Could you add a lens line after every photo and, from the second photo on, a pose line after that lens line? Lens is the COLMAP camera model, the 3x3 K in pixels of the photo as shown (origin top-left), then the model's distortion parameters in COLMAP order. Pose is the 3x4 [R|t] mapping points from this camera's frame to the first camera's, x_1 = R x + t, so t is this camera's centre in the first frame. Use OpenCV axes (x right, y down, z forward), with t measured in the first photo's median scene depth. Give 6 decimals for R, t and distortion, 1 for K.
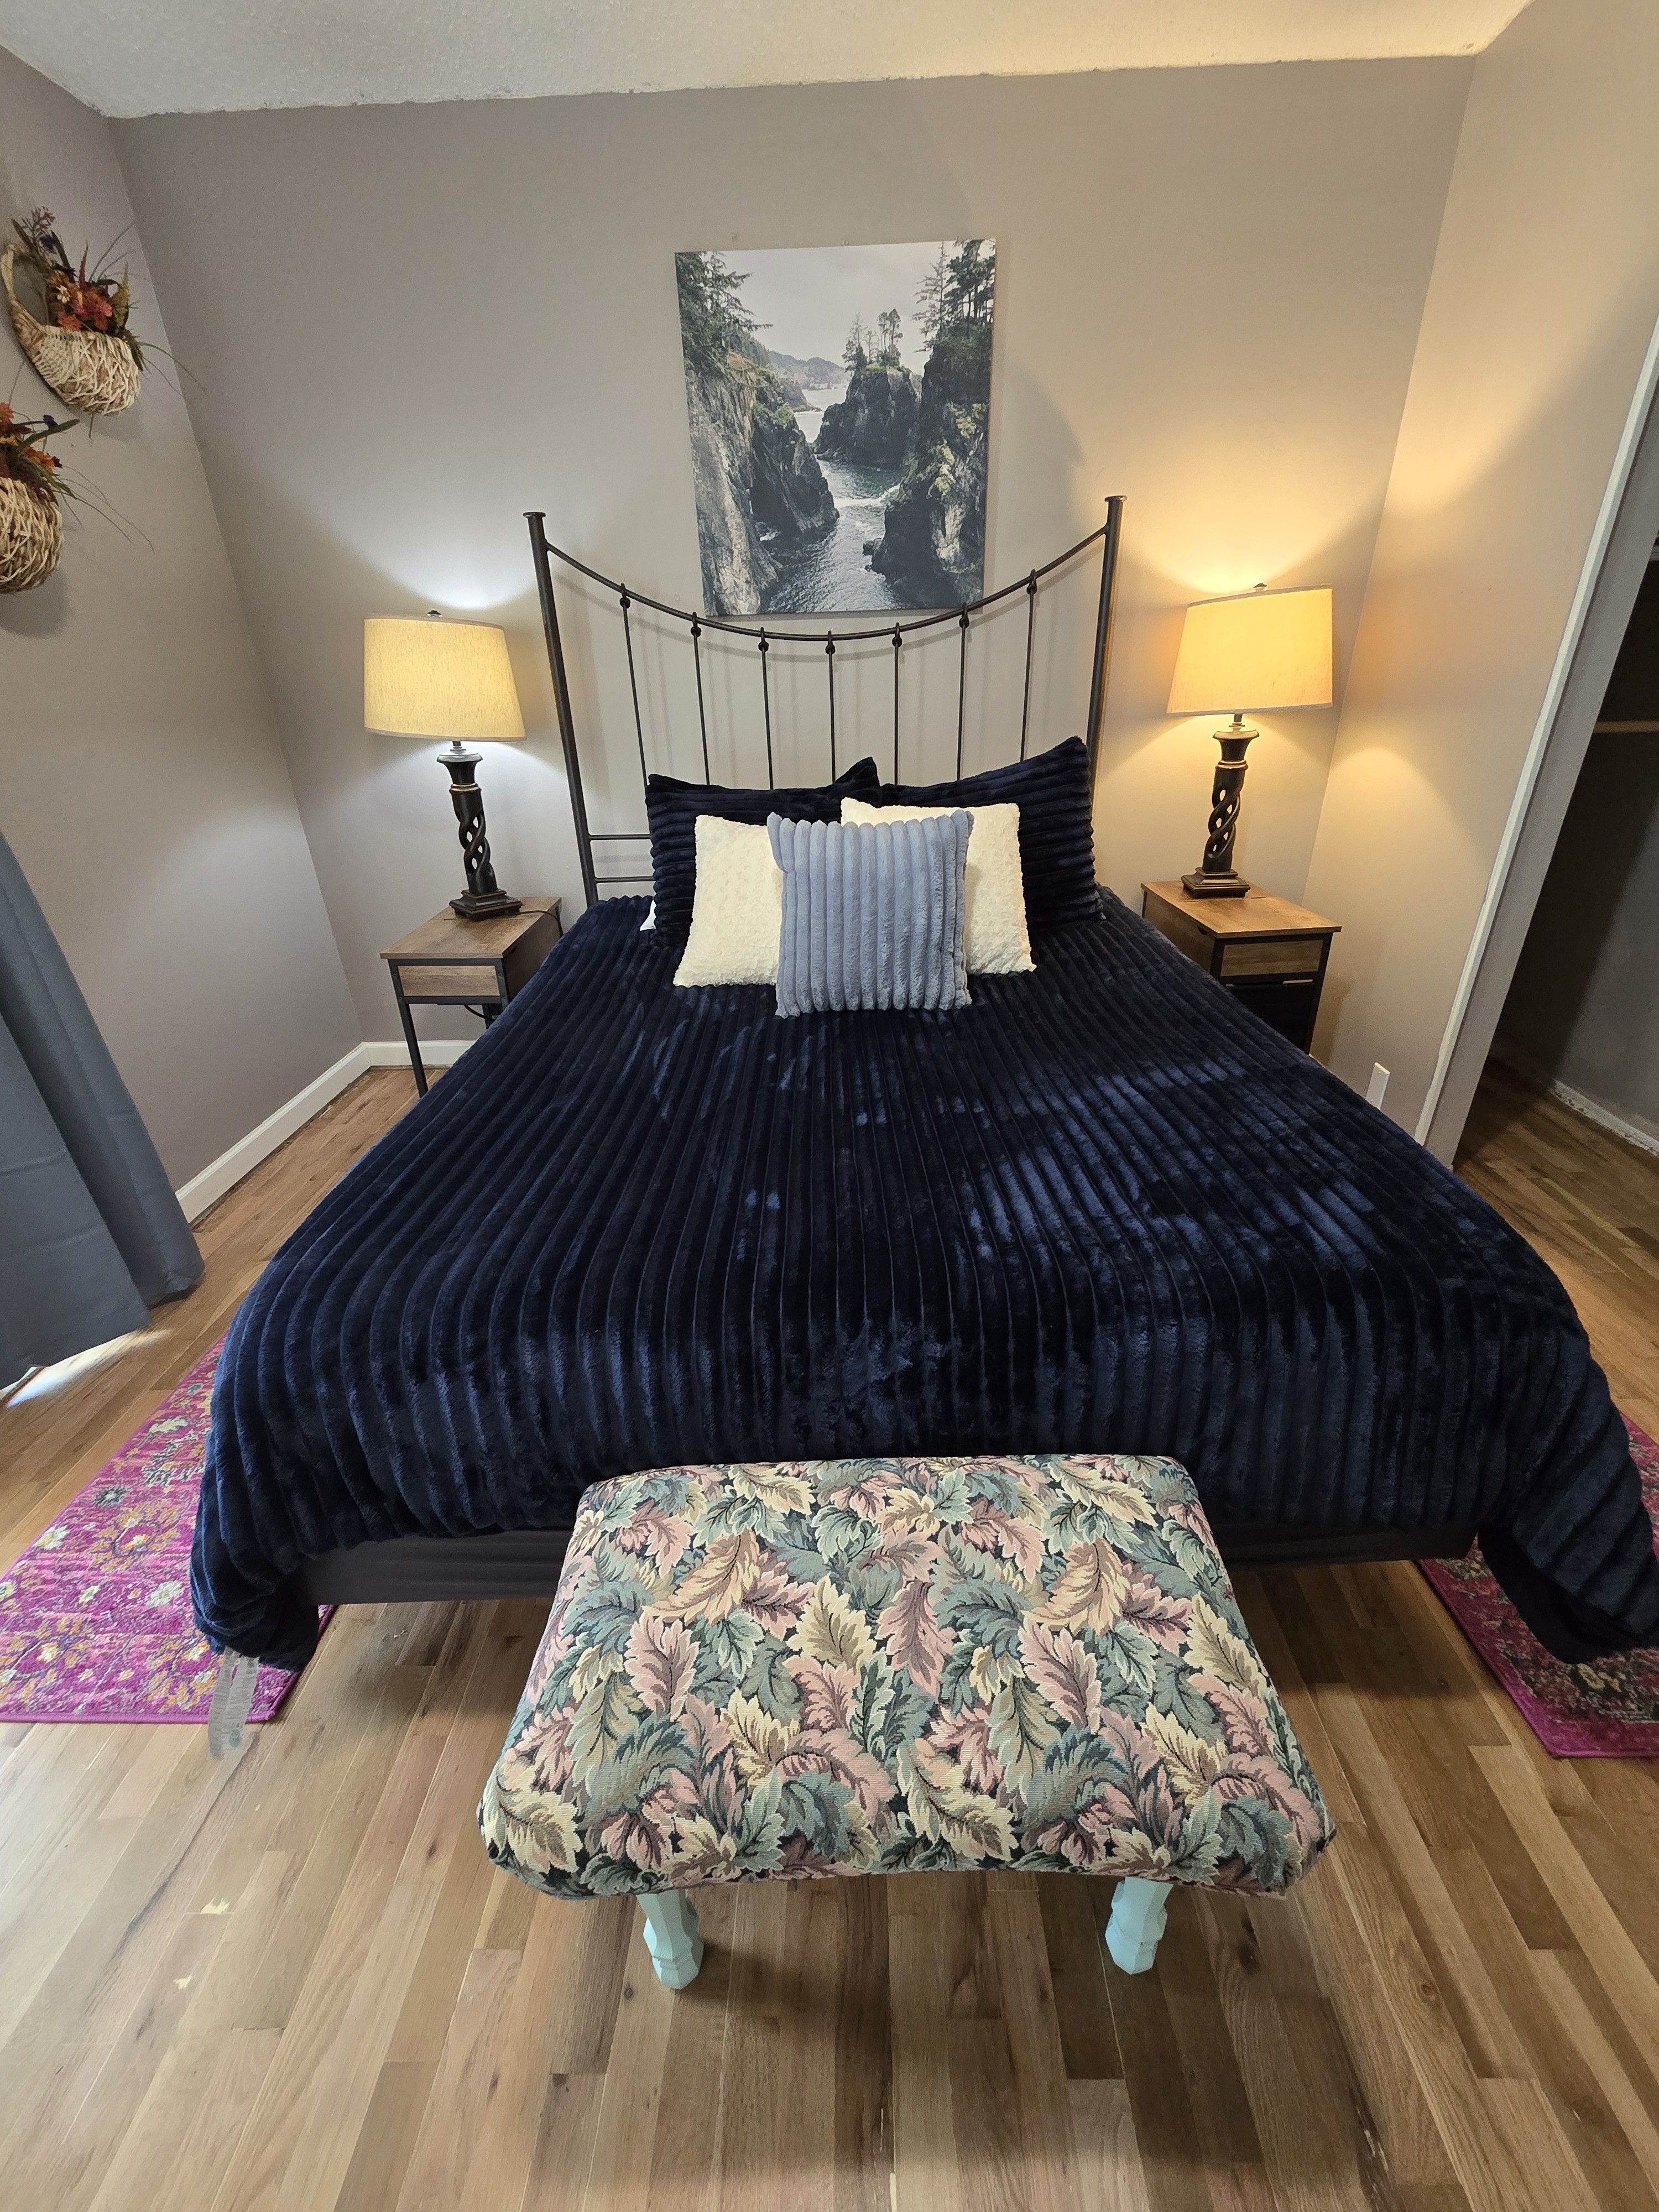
lens RADIAL K [[899.7, 0, 823.3], [0, 899.7, 1109.0], [0, 0, 1]] dist [-0.002326, -0.000088]
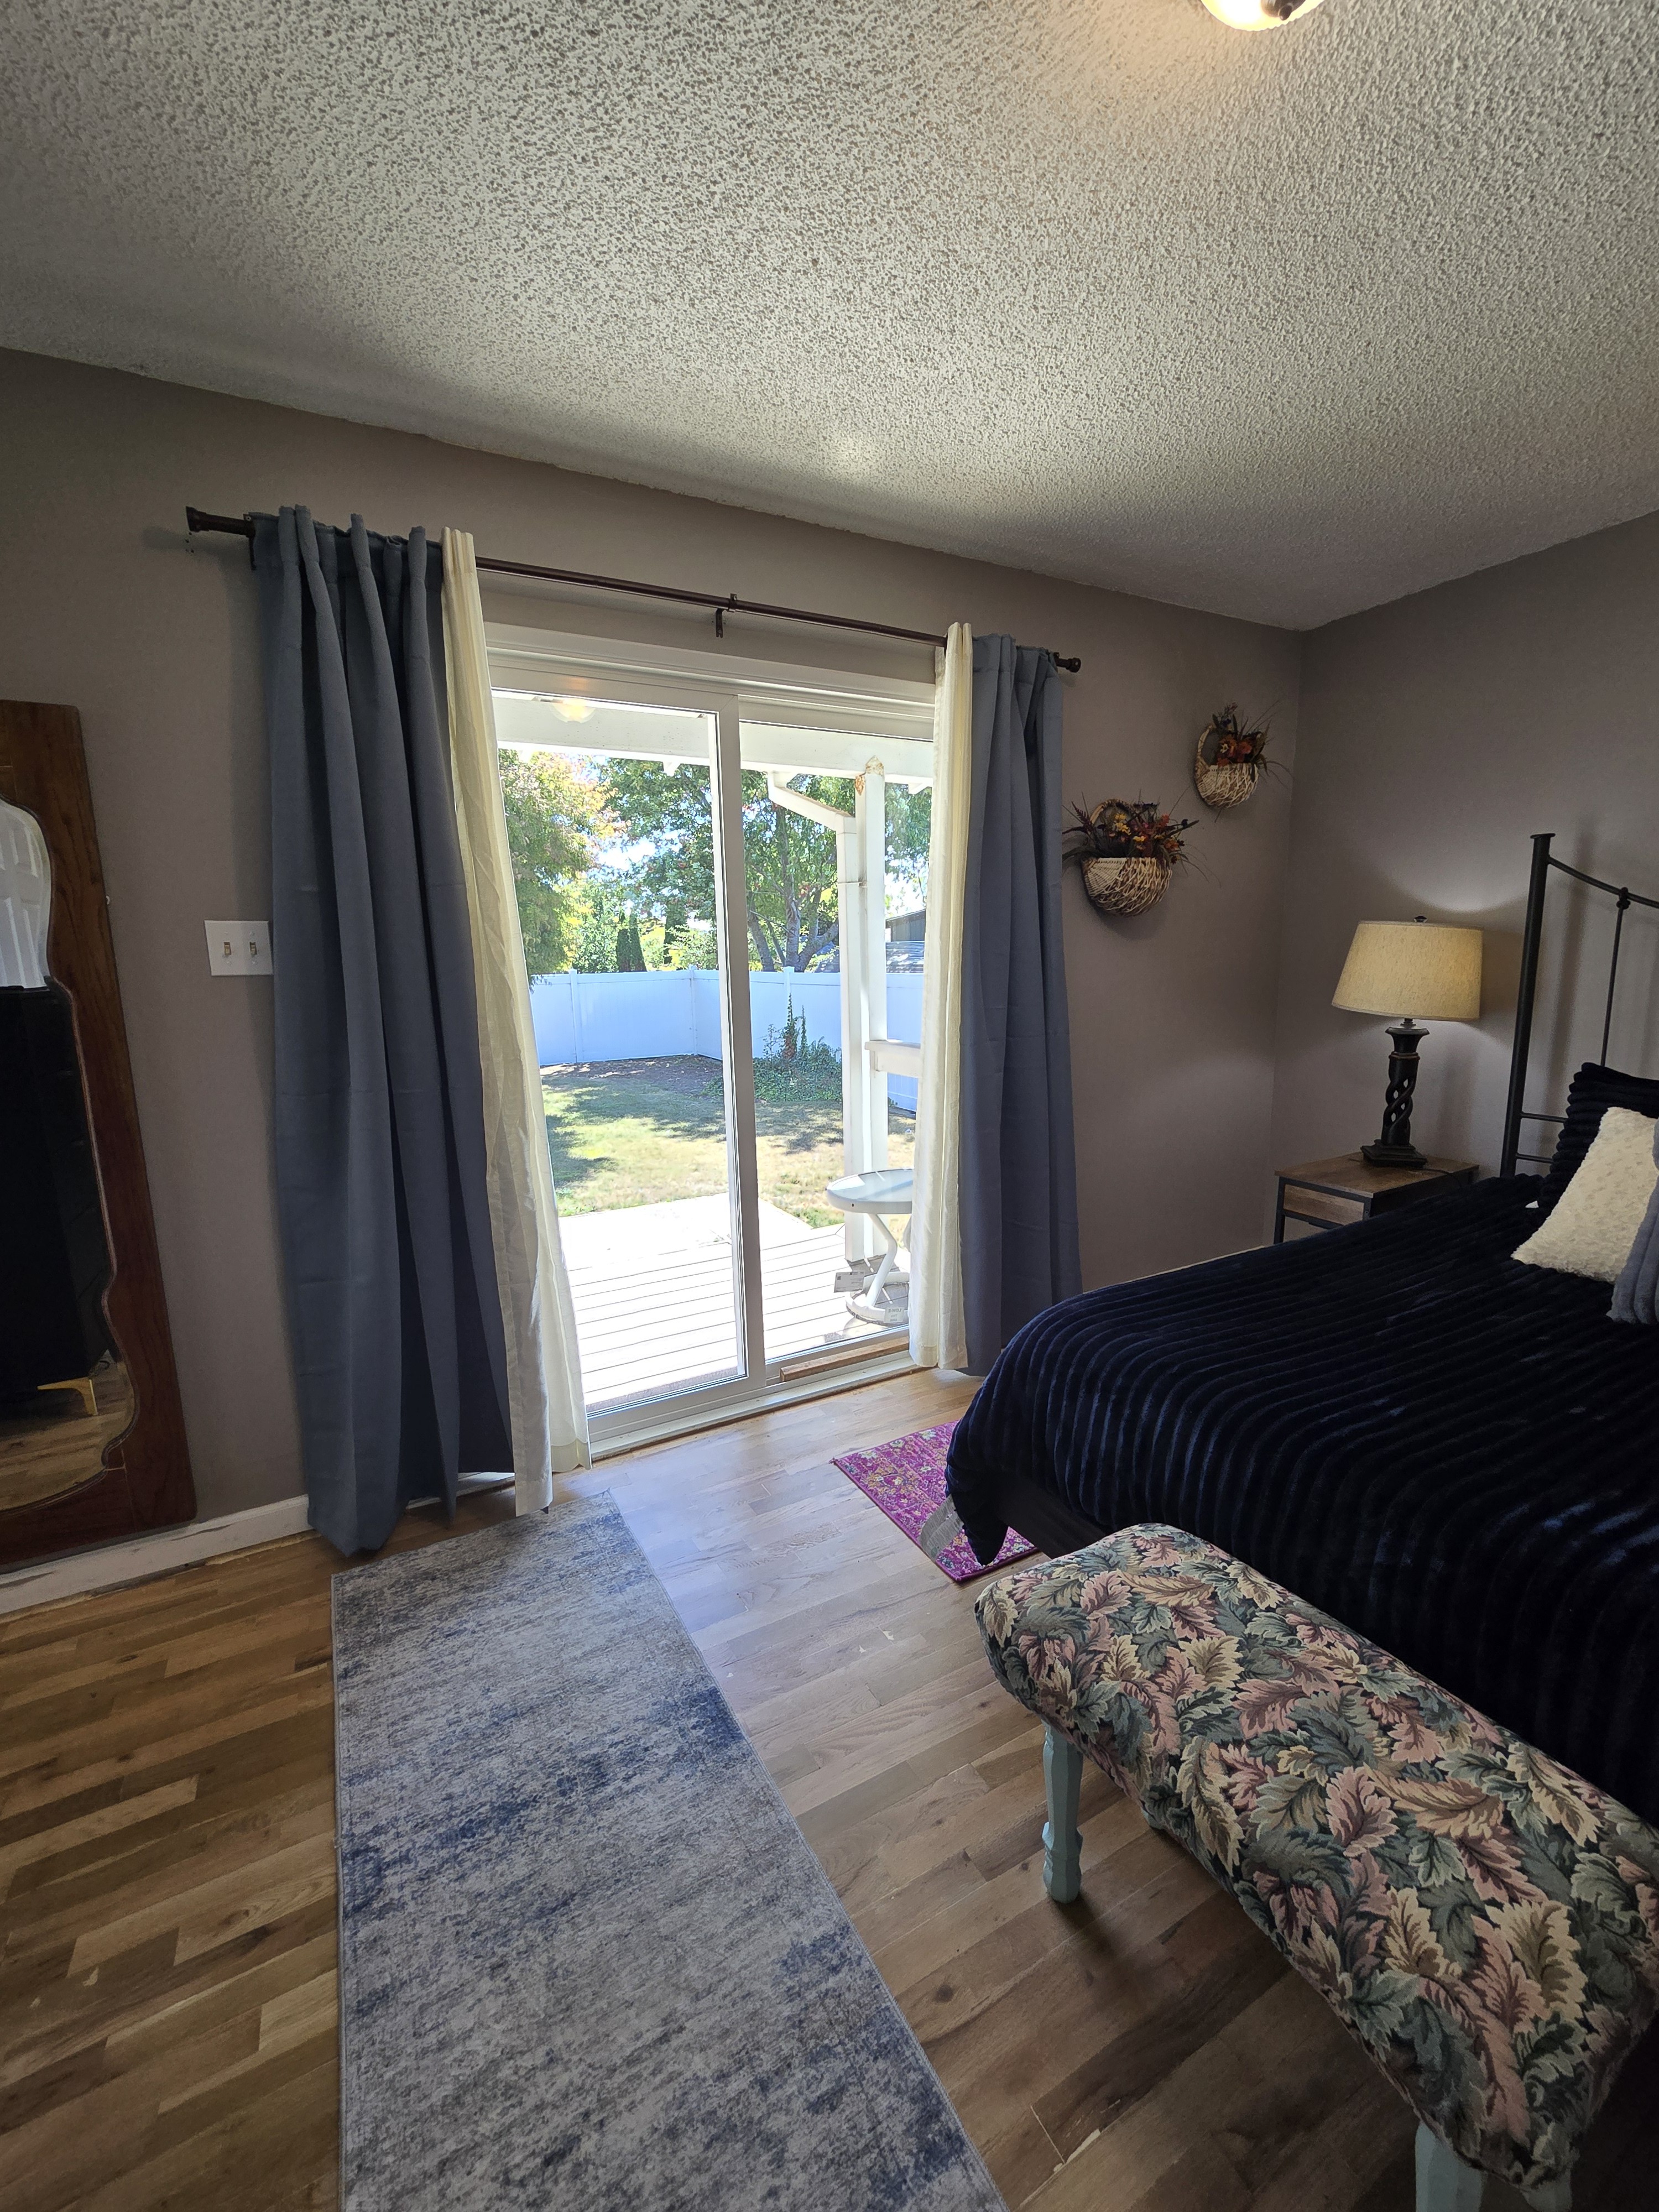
lens RADIAL K [[906.0, 0, 844.4], [0, 906.0, 1122.9], [0, 0, 1]] dist [-0.015021, 0.007534]
pose [[0.497932, 0.174565, -0.849465, 0.331144], [-0.383661, 0.922801, -0.035255, 0.048778], [0.777733, 0.343462, 0.526466, -0.176916]]
